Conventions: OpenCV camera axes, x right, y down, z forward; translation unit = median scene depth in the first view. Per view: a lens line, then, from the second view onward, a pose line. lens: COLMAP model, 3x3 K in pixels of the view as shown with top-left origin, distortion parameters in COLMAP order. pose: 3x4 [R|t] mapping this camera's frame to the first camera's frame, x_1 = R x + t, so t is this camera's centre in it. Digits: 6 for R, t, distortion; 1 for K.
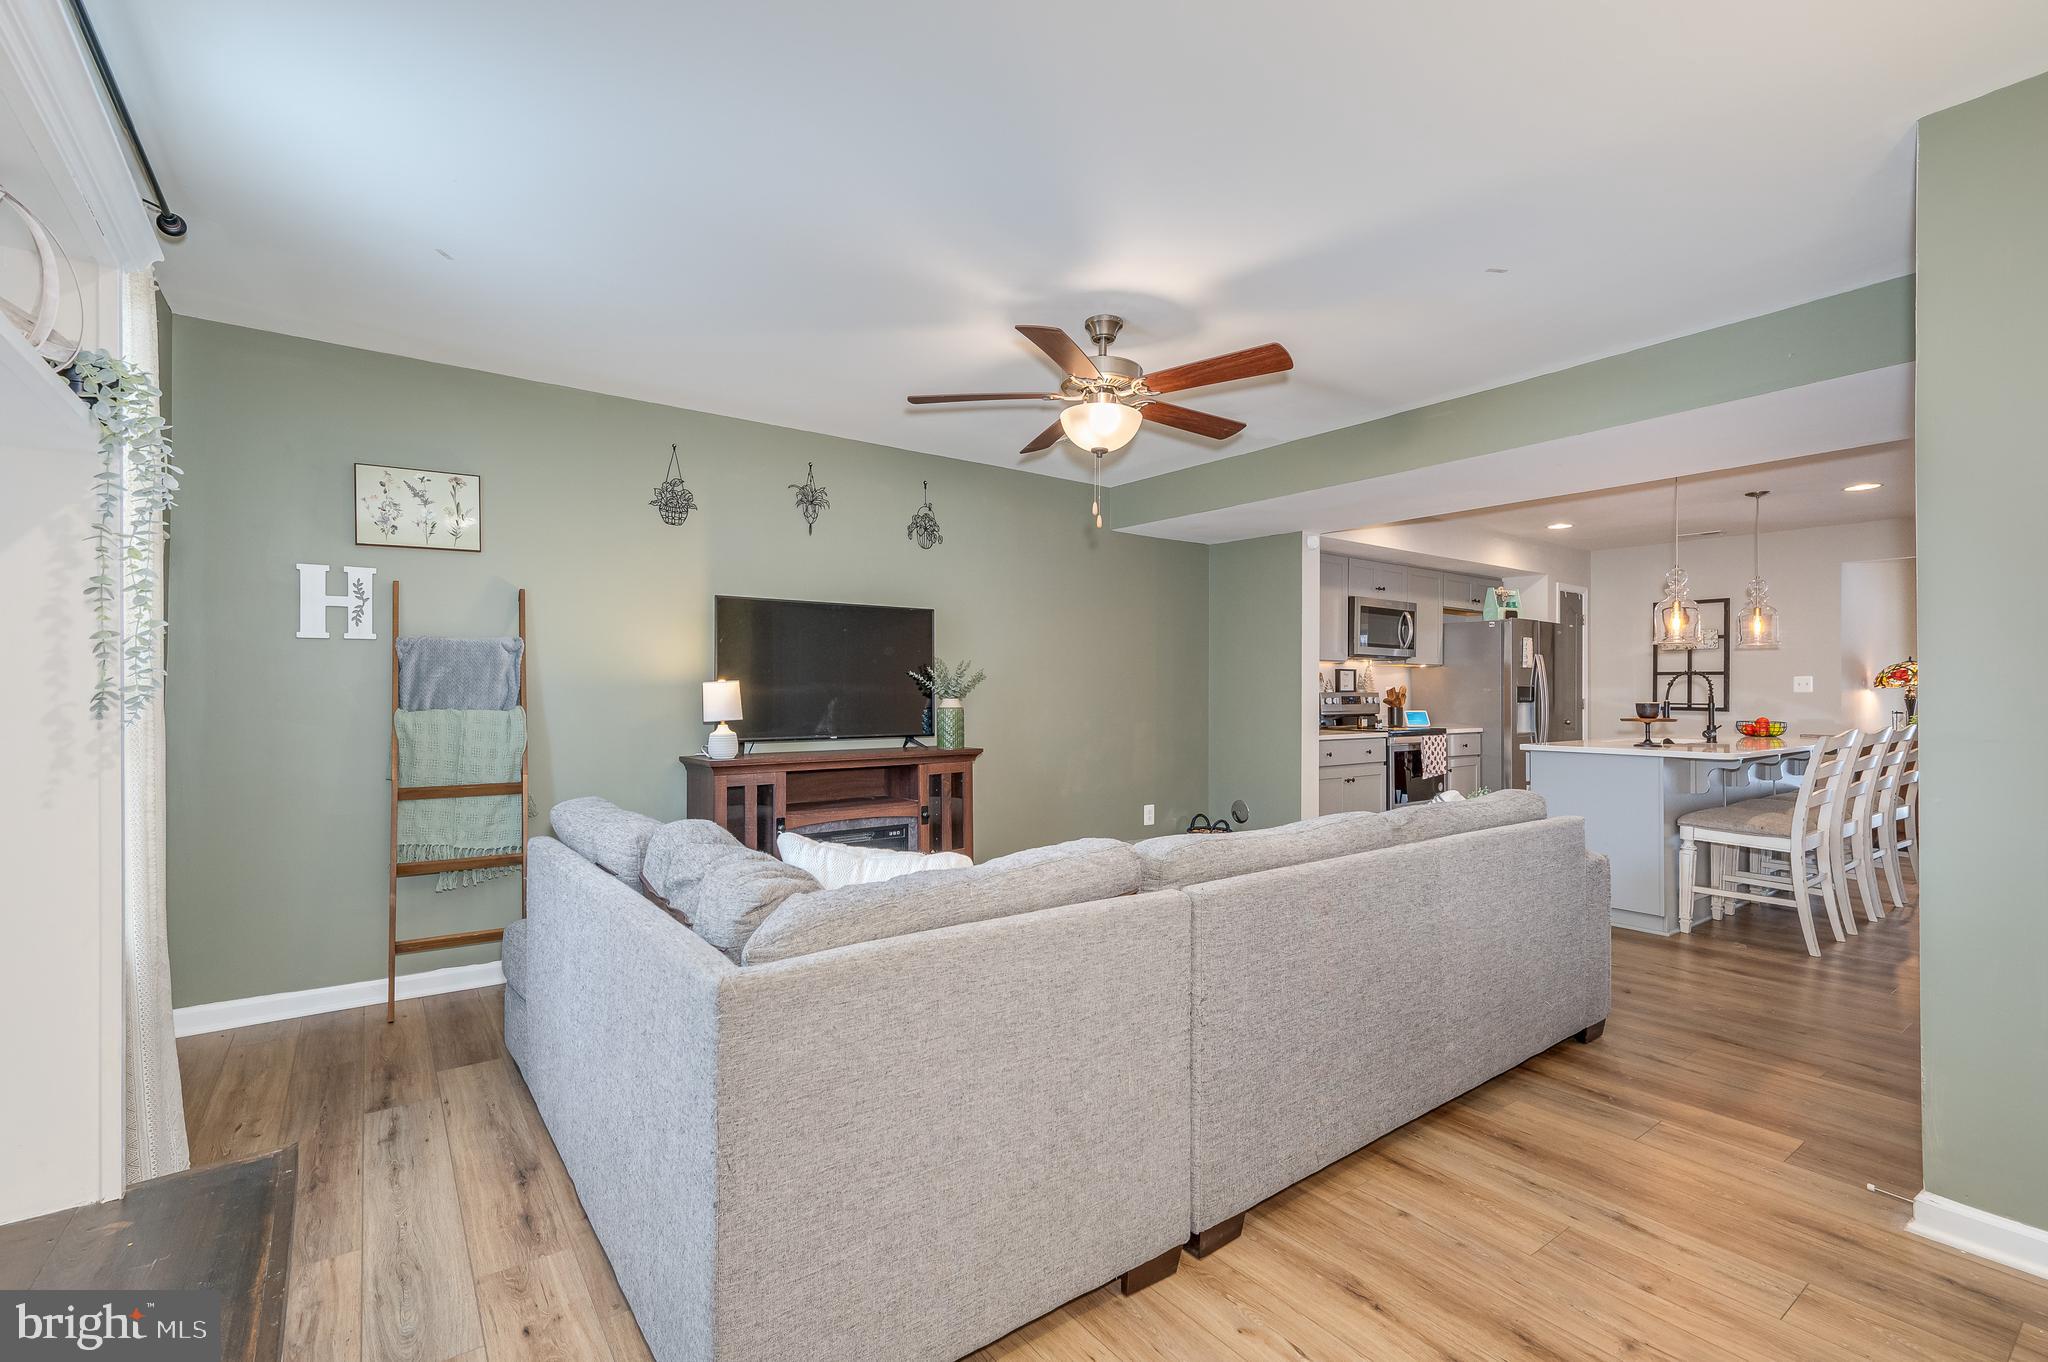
lens RADIAL K [[918.3, 0, 1083.7], [0, 918.3, 680.1], [0, 0, 1]] dist [0.001312, -0.000093]
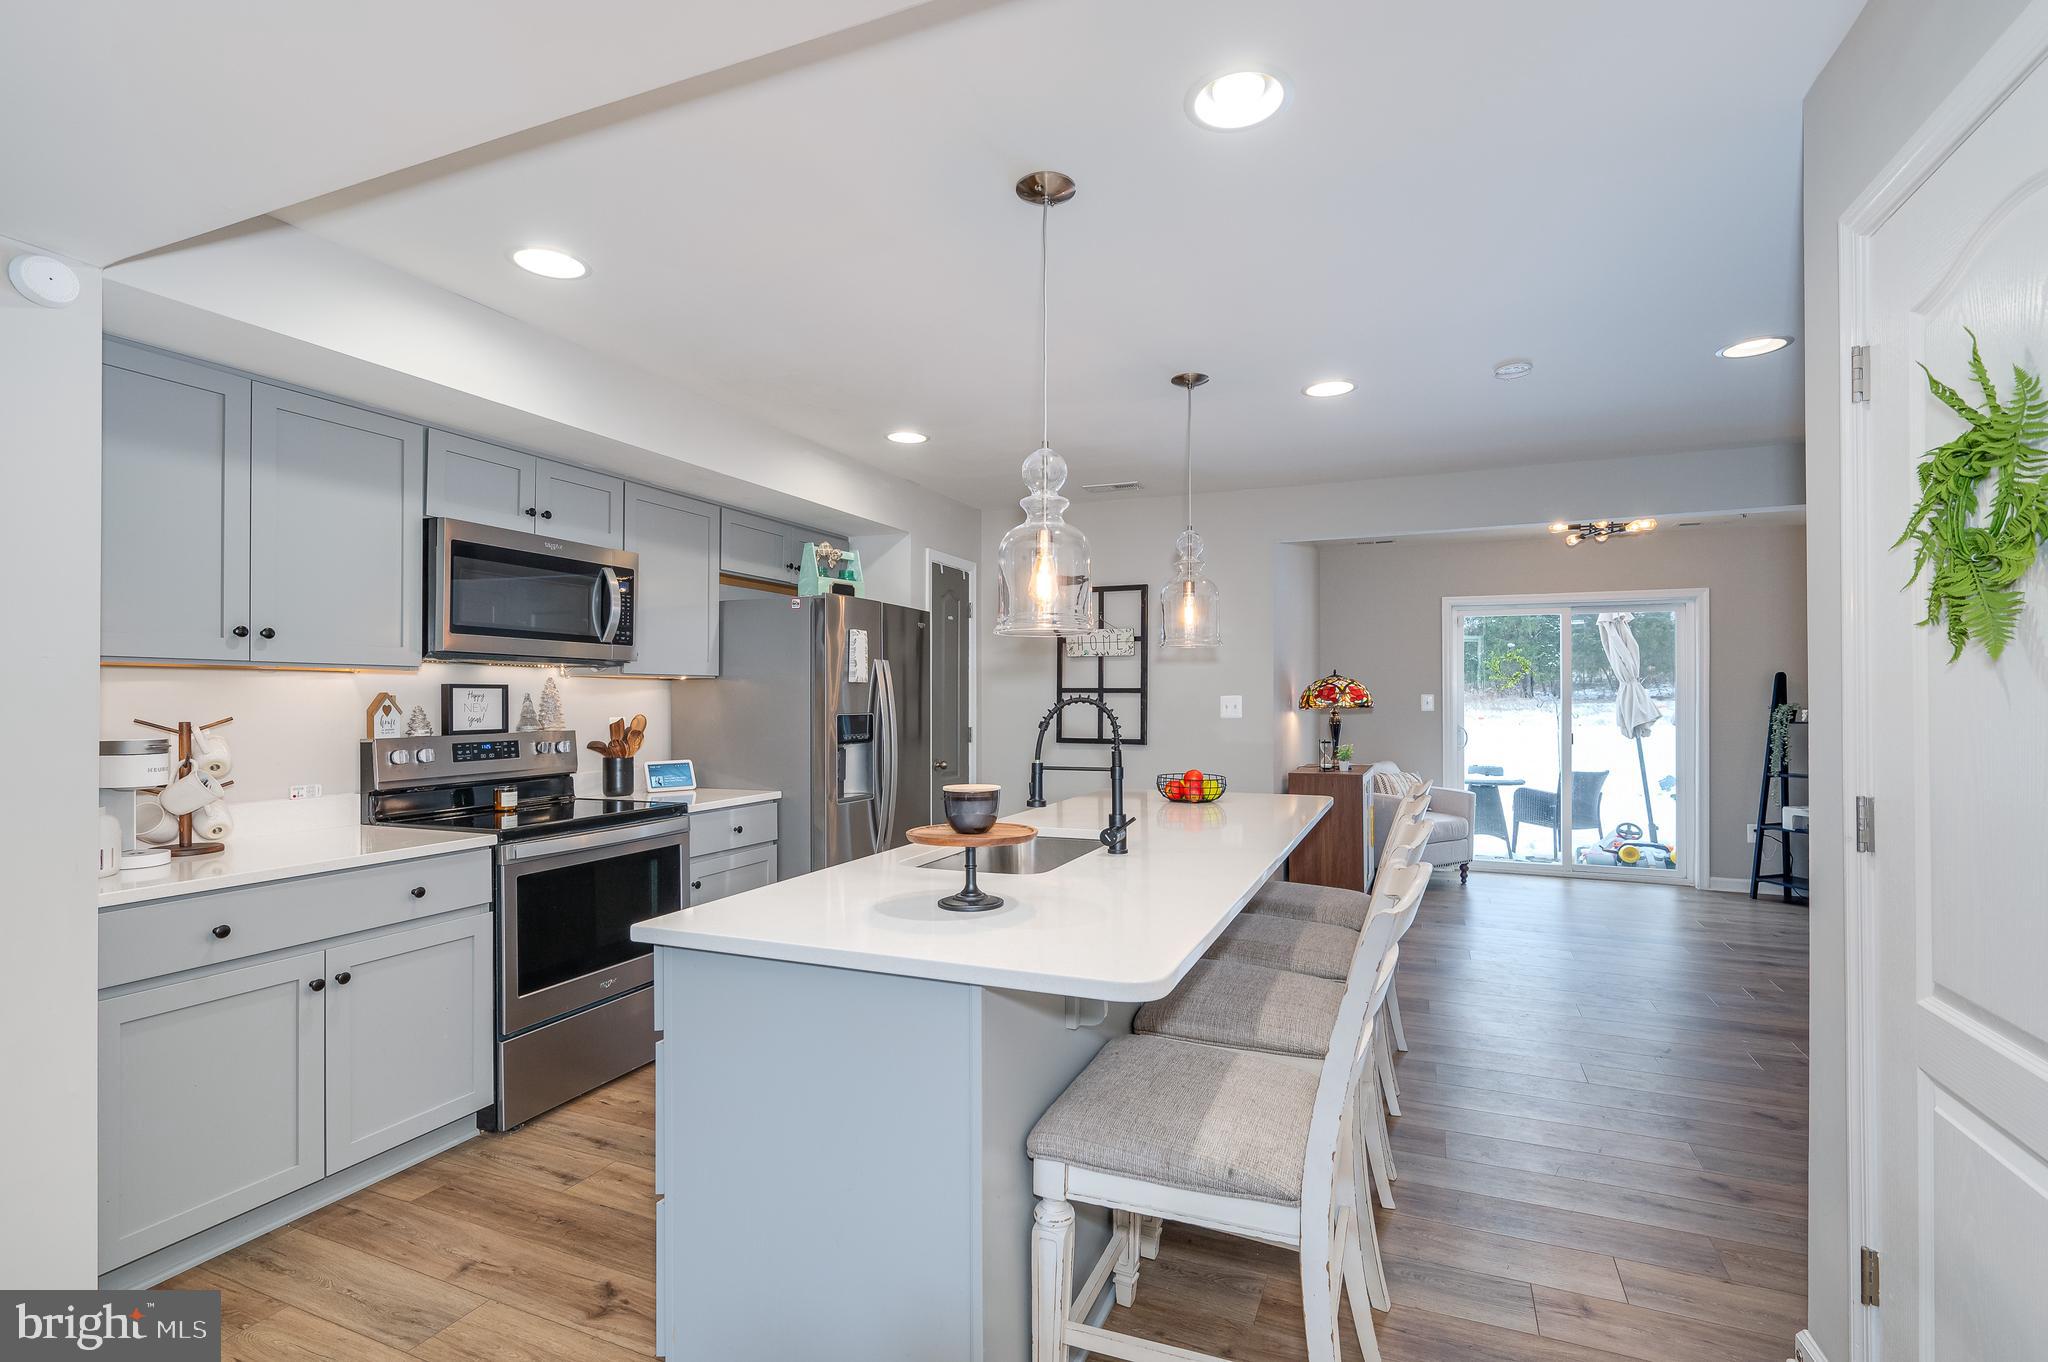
lens RADIAL K [[911.7, 0, 1063.6], [0, 911.7, 695.1], [0, 0, 1]] dist [0.024067, -0.000620]
pose [[0.865531, -0.004039, 0.500839, 0.331677], [-0.001078, 0.999950, 0.009926, -0.012252], [-0.500854, -0.009132, 0.865484, 0.476175]]
